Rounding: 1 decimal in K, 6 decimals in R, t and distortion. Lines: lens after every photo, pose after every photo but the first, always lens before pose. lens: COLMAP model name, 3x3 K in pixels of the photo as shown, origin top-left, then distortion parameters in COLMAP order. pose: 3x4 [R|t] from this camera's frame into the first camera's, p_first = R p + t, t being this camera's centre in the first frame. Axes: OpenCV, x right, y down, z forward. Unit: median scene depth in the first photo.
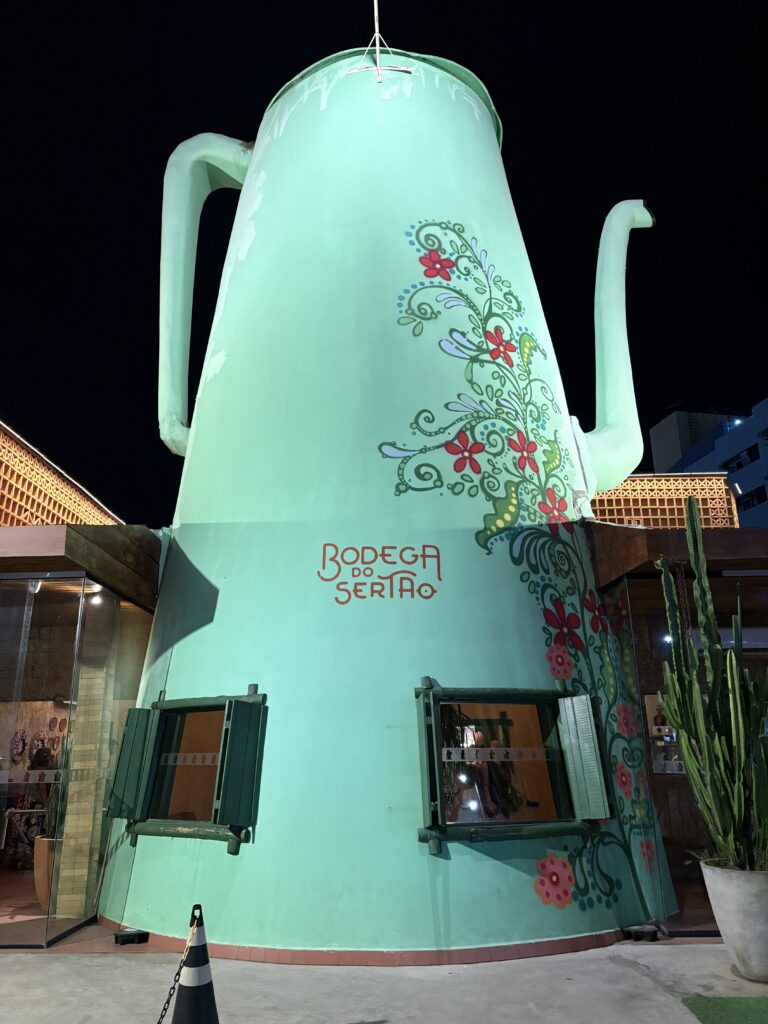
lens RADIAL K [[780.6, 0, 384.8], [0, 780.6, 515.7], [0, 0, 1]] dist [0.023205, -0.029761]
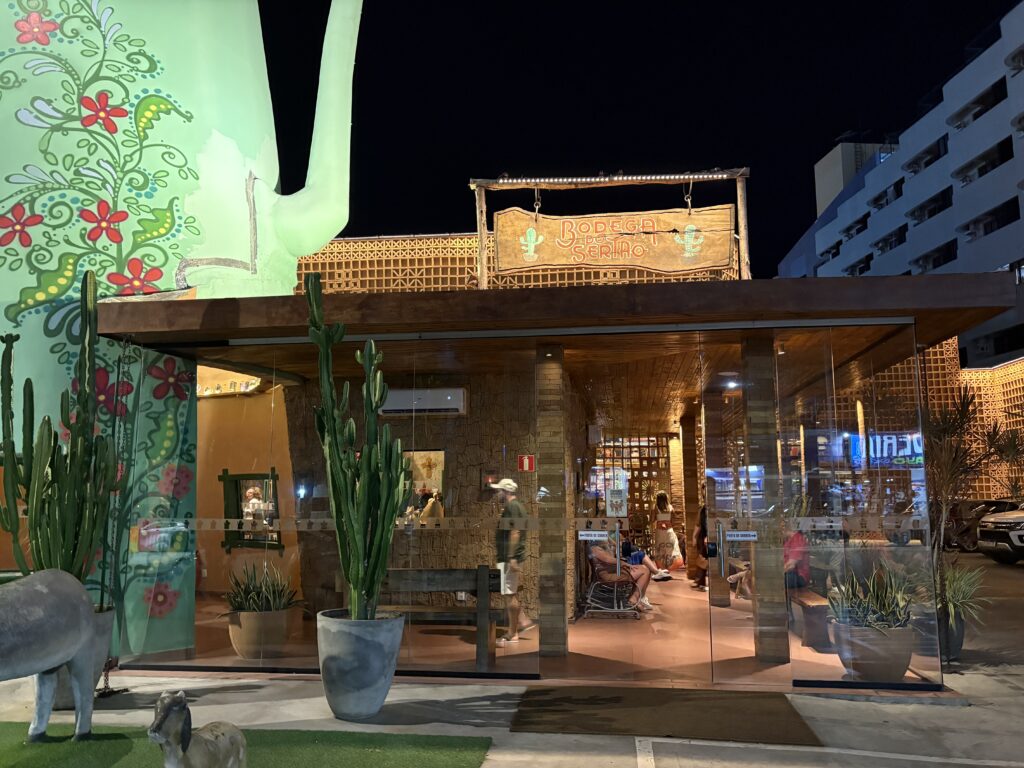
lens RADIAL K [[780.6, 0, 512.7], [0, 780.6, 373.9], [0, 0, 1]] dist [0.023205, -0.029761]
pose [[0.994257, -0.000856, -0.107014, 0.811797], [0.016378, 0.989405, 0.144253, -0.025657], [0.105757, -0.145178, 0.983737, 0.036306]]
